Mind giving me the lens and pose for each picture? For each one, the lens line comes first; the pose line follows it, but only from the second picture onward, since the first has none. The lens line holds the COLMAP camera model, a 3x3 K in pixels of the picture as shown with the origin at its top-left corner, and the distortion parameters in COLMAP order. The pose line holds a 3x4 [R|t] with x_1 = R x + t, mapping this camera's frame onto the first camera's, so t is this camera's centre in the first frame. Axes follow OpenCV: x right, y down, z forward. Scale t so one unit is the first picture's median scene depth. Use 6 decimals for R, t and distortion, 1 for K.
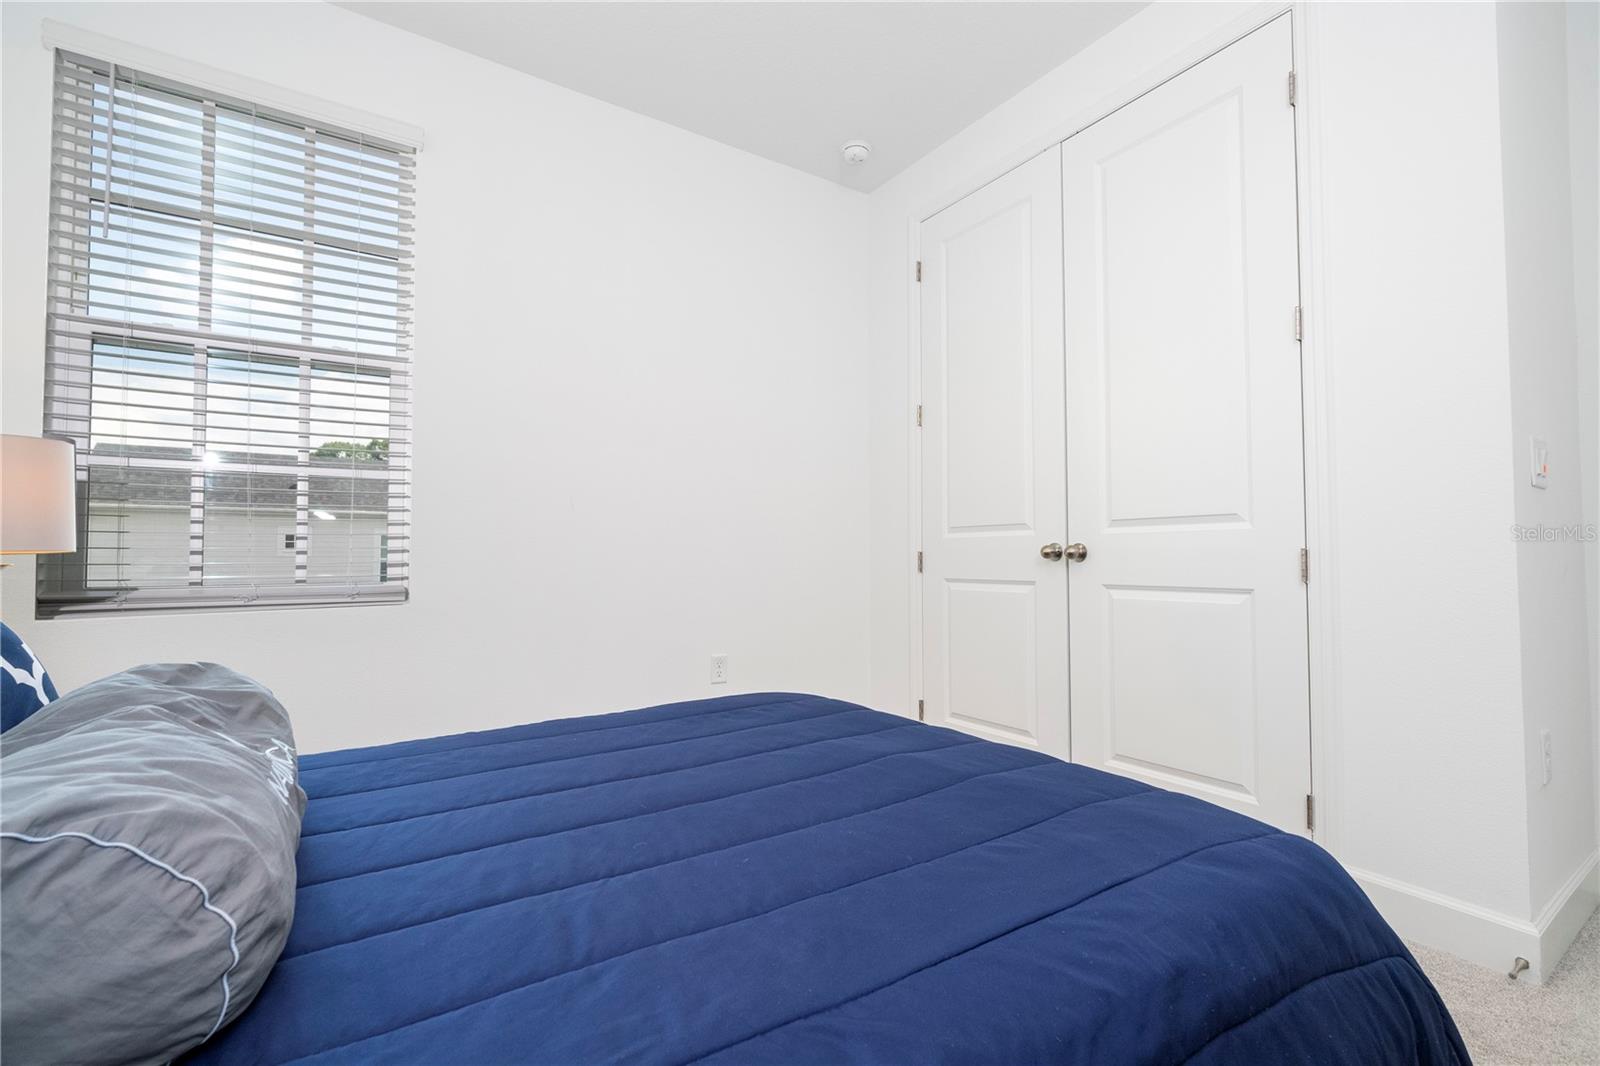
lens RADIAL K [[713.2, 0, 802.8], [0, 713.2, 540.3], [0, 0, 1]] dist [0.001641, 0.000039]
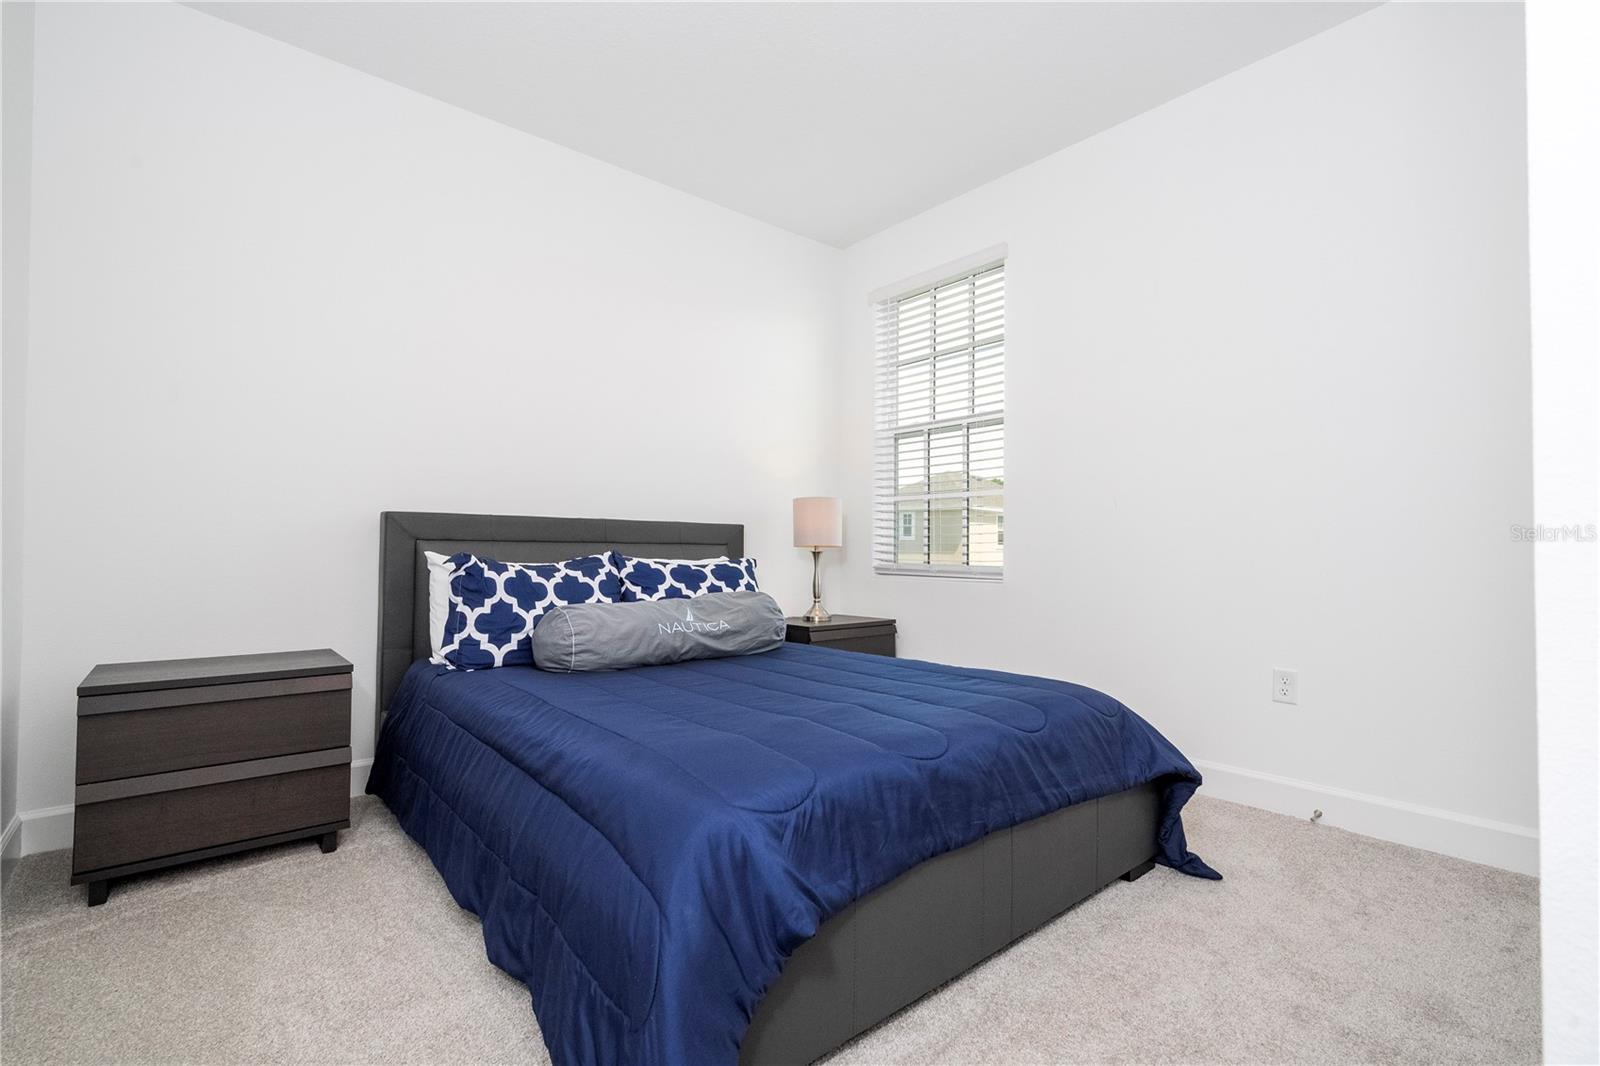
lens RADIAL K [[713.2, 0, 803.0], [0, 713.2, 532.7], [0, 0, 1]] dist [0.001641, 0.000039]
pose [[0.111084, -0.013131, -0.993724, 0.886144], [0.017465, 0.999784, -0.011259, -0.001876], [0.993658, -0.016104, 0.111290, 0.492679]]
